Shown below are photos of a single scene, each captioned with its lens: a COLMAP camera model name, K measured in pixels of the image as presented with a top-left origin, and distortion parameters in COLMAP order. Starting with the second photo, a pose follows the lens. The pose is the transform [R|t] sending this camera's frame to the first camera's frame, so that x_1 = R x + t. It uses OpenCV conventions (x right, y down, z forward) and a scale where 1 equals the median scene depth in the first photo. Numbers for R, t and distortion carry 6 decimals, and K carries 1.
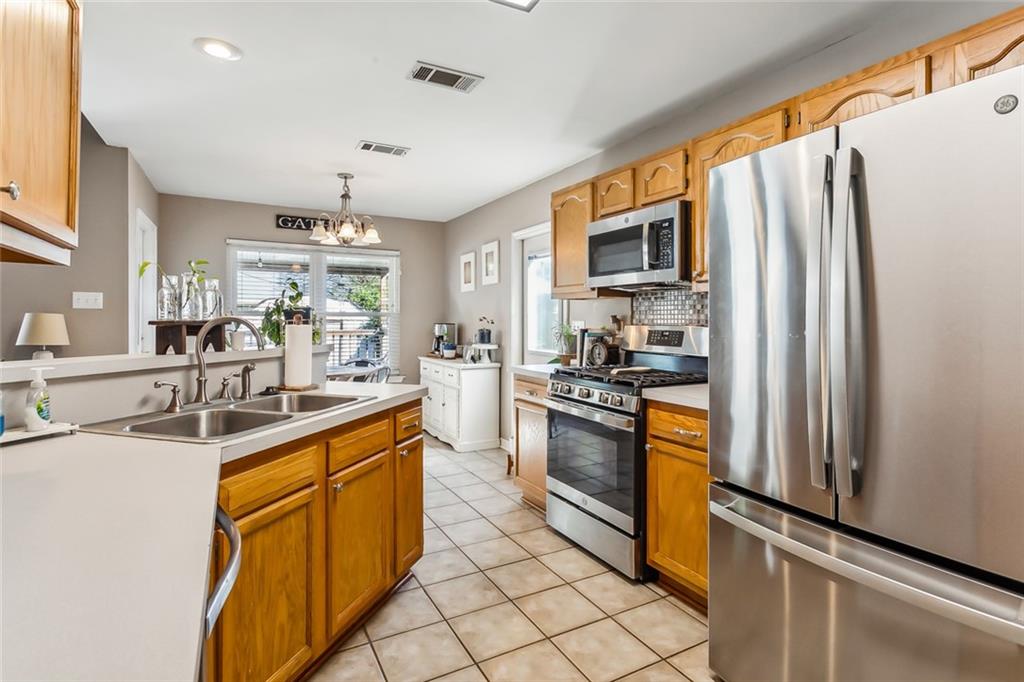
lens RADIAL K [[516.5, 0, 512.0], [0, 516.5, 341.0], [0, 0, 1]] dist [0.002069, 0.000382]
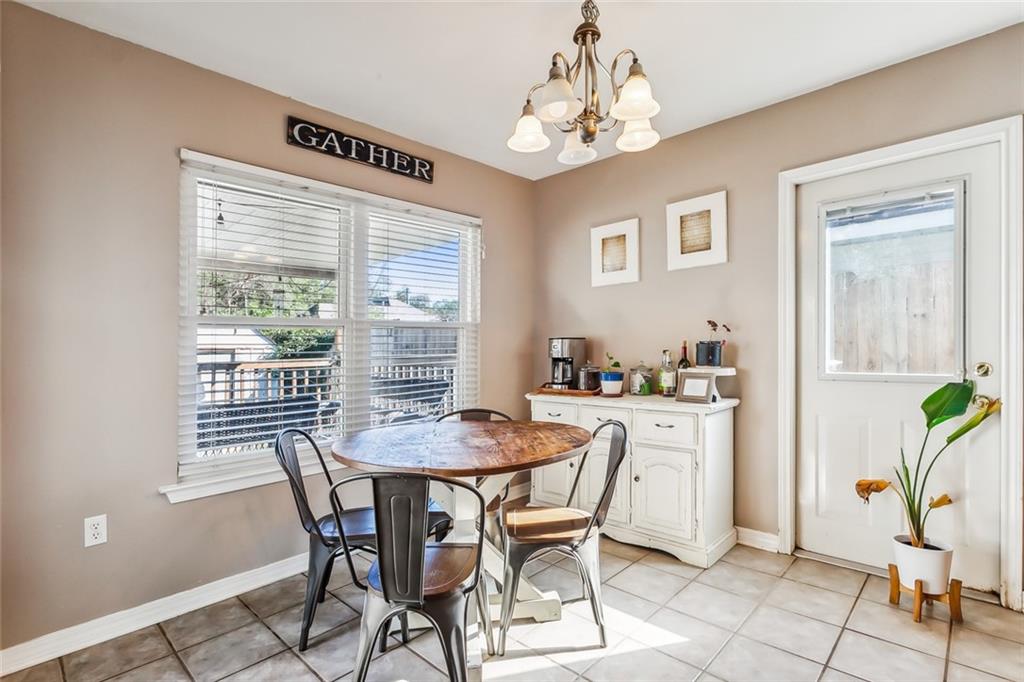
lens RADIAL K [[491.5, 0, 512.0], [0, 491.5, 341.0], [0, 0, 1]] dist [-0.000714, 0.000474]
pose [[0.948412, -0.025855, 0.315985, -0.402426], [0.042221, 0.998092, -0.045055, -0.007640], [-0.314218, 0.056071, 0.947694, 0.508481]]
